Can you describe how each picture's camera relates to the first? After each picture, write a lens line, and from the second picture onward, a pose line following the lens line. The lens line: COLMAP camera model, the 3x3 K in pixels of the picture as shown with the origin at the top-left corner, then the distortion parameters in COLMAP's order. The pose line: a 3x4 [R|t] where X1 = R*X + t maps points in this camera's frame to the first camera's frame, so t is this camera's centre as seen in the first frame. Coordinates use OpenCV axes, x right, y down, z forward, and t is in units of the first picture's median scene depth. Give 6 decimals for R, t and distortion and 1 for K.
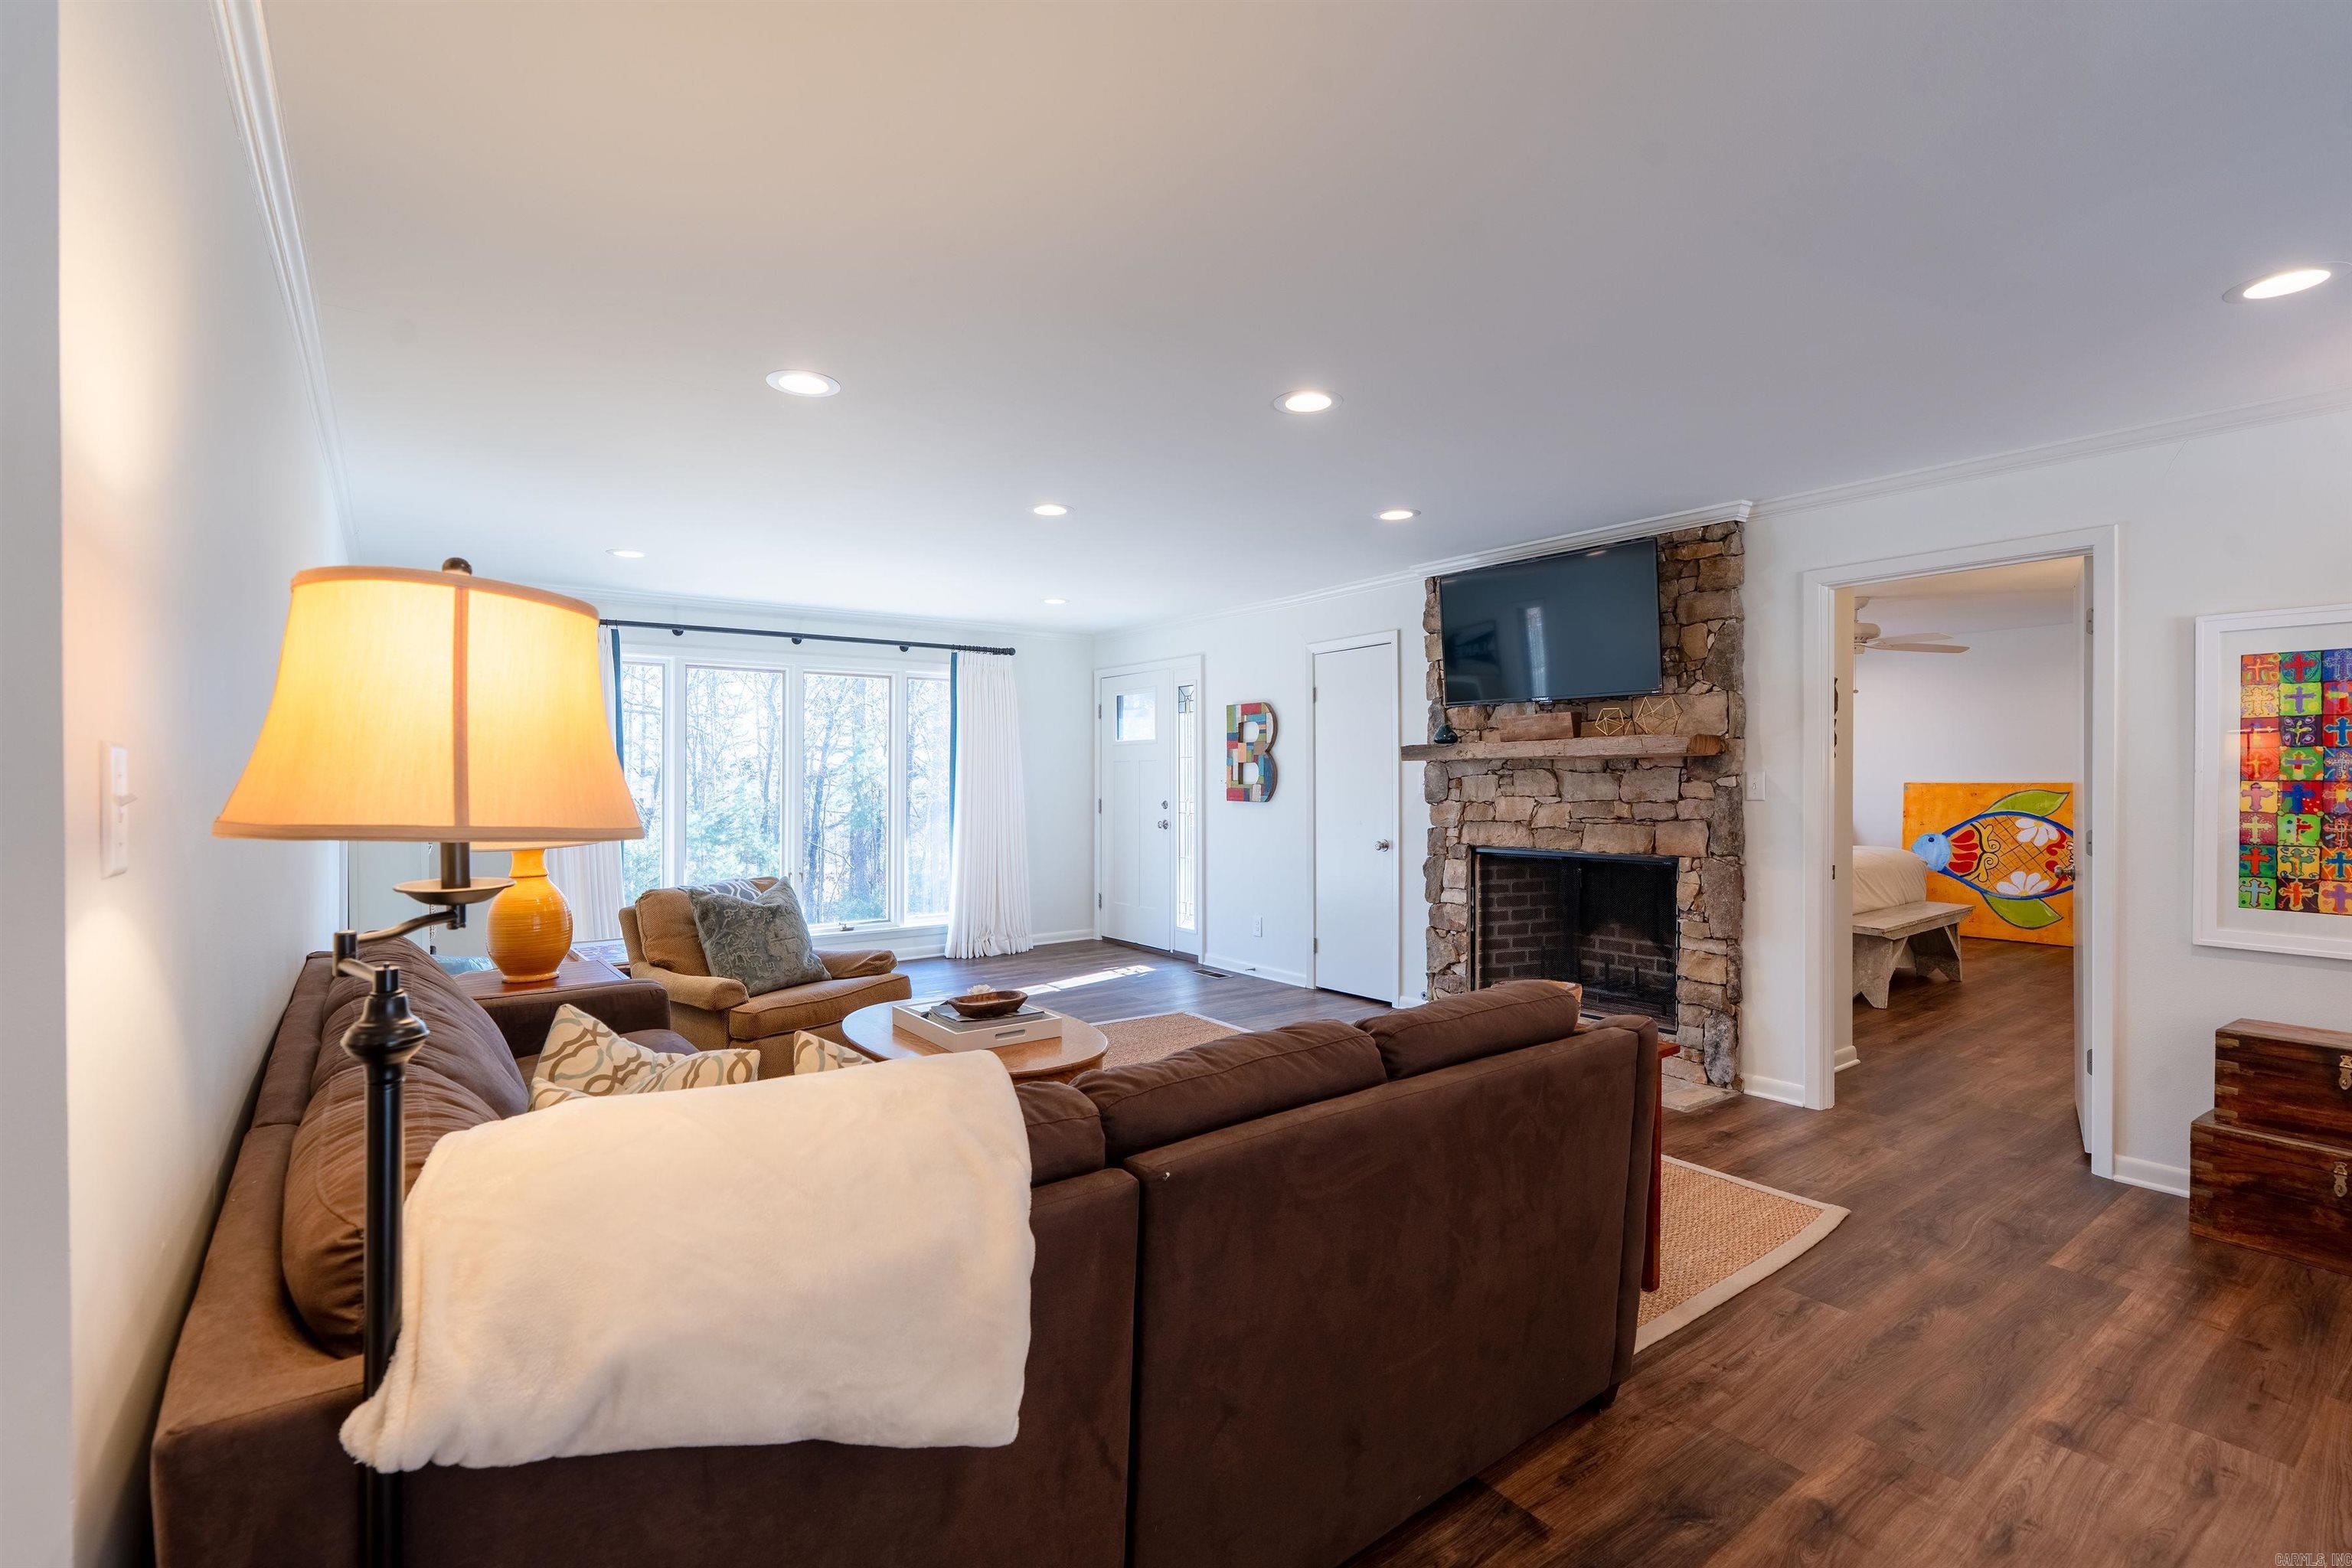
lens RADIAL K [[1052.5, 0, 1173.0], [0, 1052.5, 790.6], [0, 0, 1]] dist [-0.007154, 0.002506]
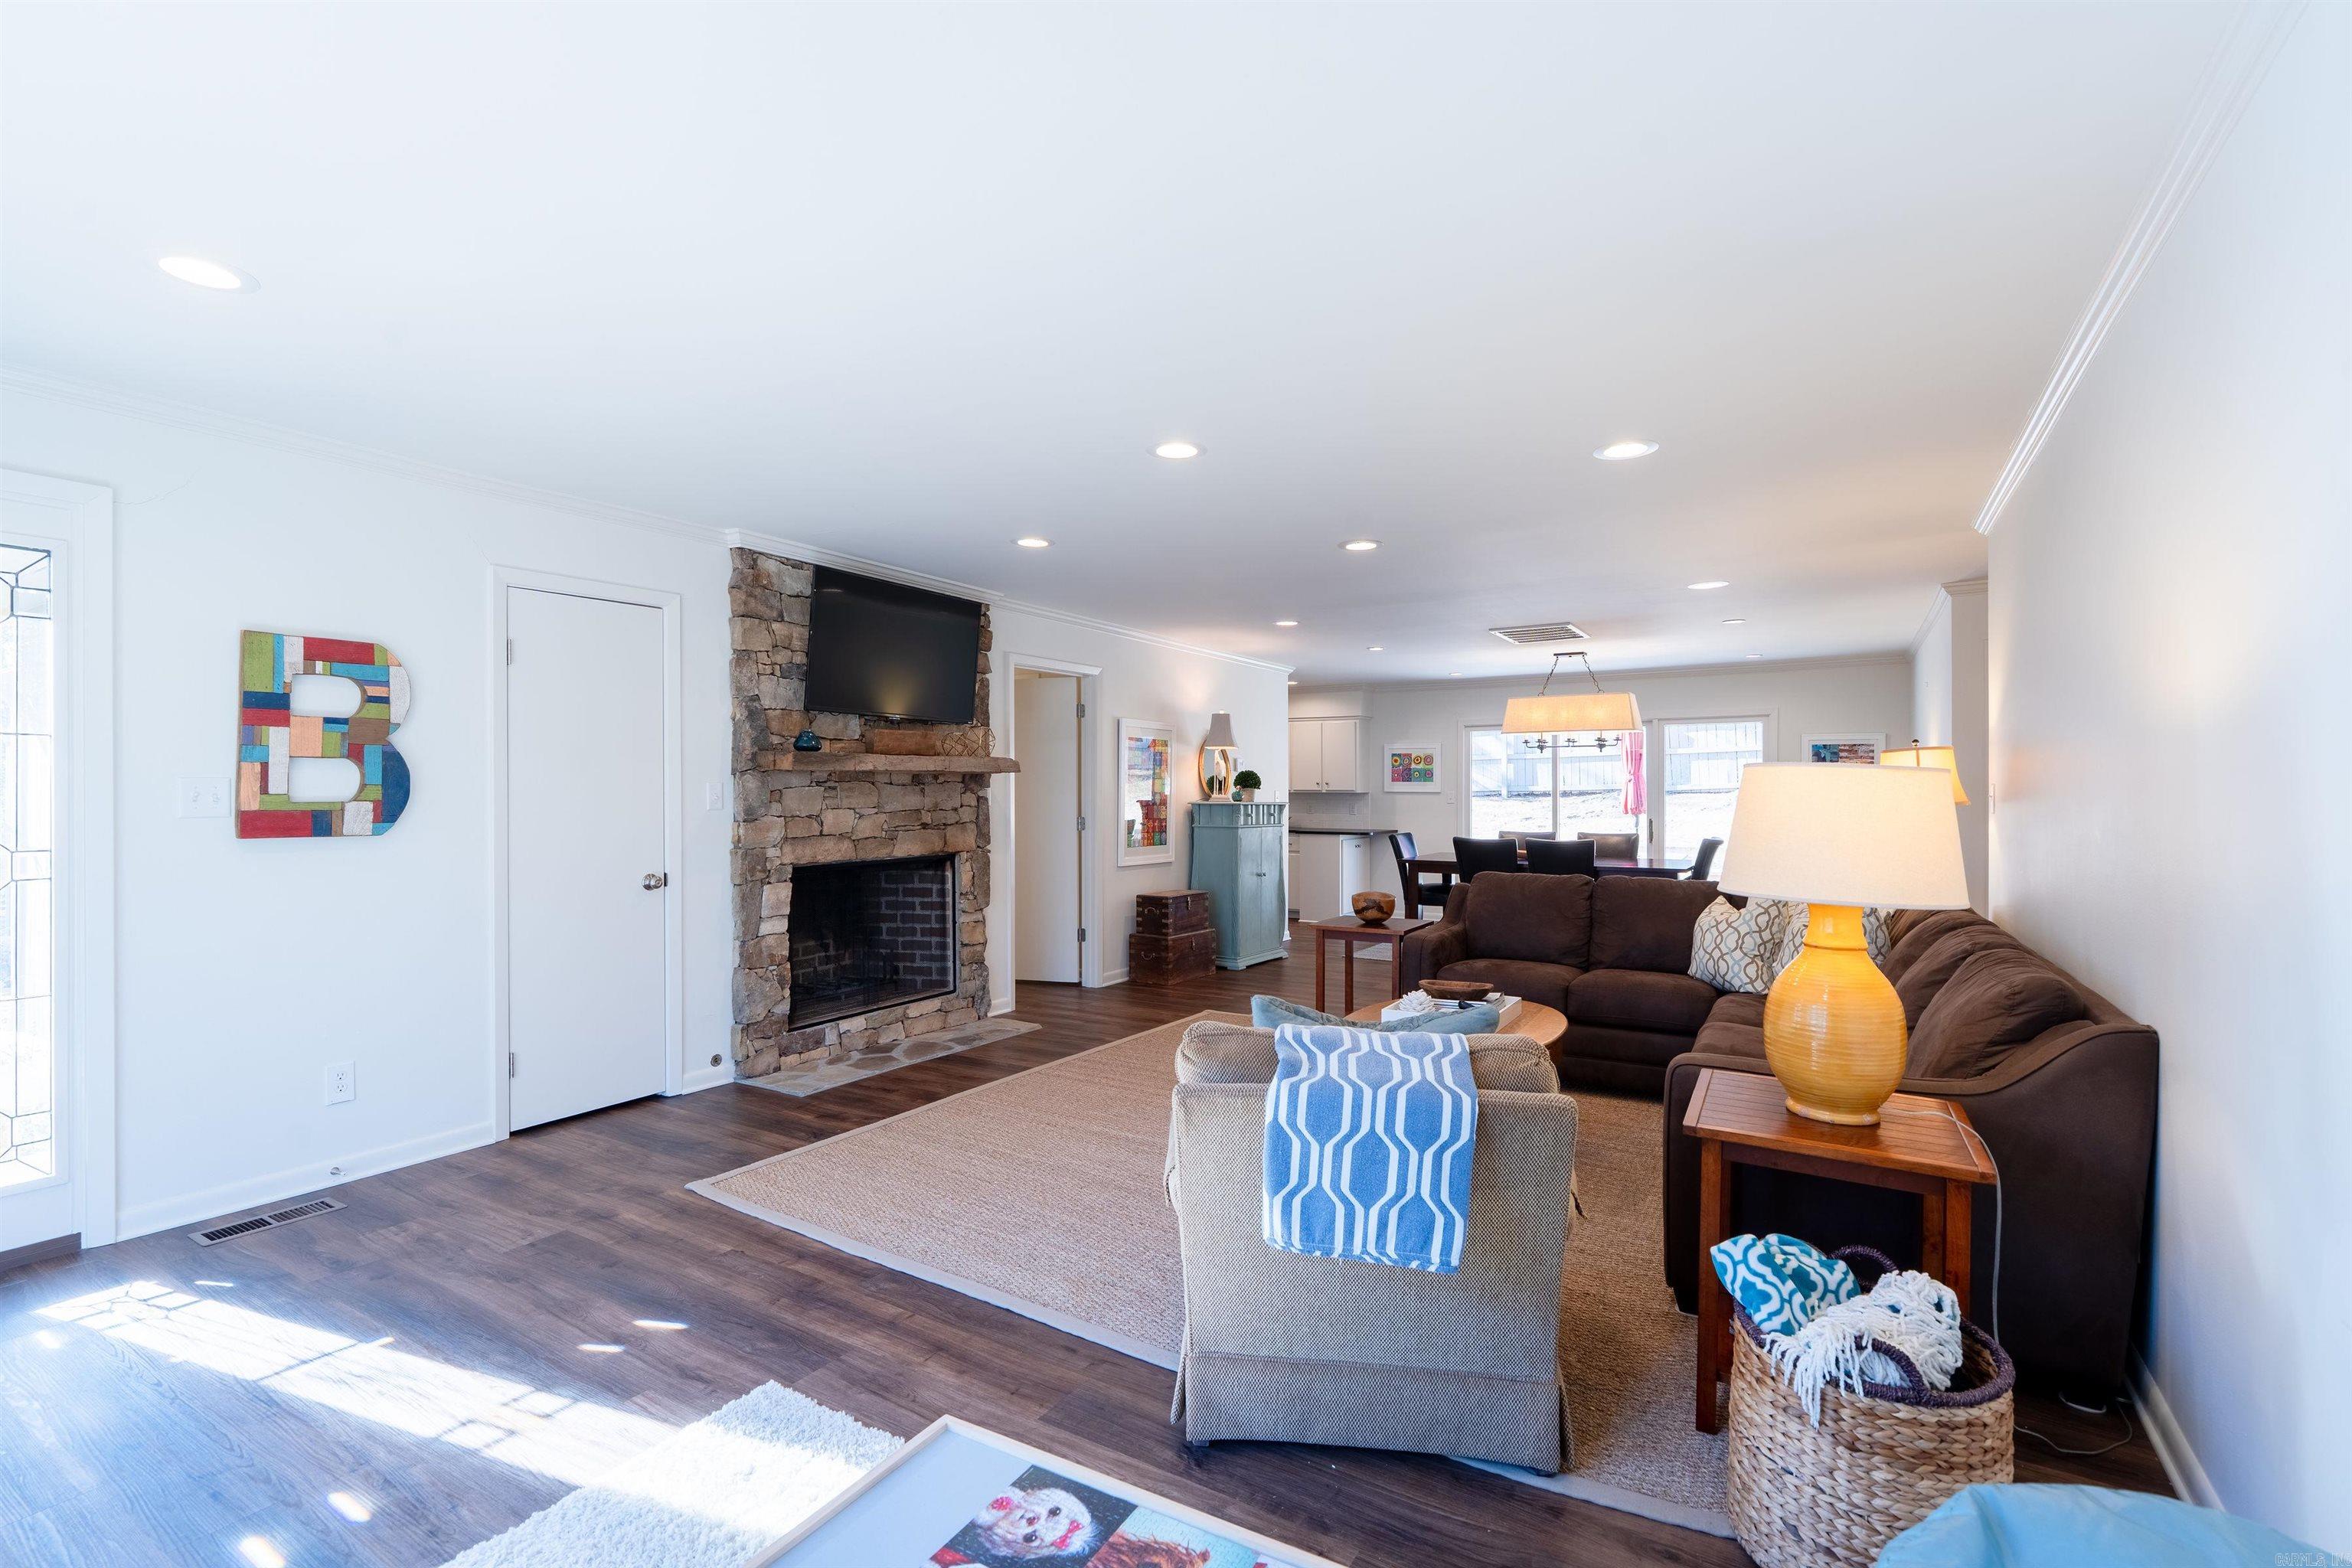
lens RADIAL K [[1052.5, 0, 1161.8], [0, 1052.5, 788.5], [0, 0, 1]] dist [-0.007154, 0.002506]
pose [[-0.364217, 0.002609, 0.931310, -0.668270], [0.009744, 0.999952, 0.001009, -0.010811], [-0.931263, 0.009442, -0.364225, 1.032715]]
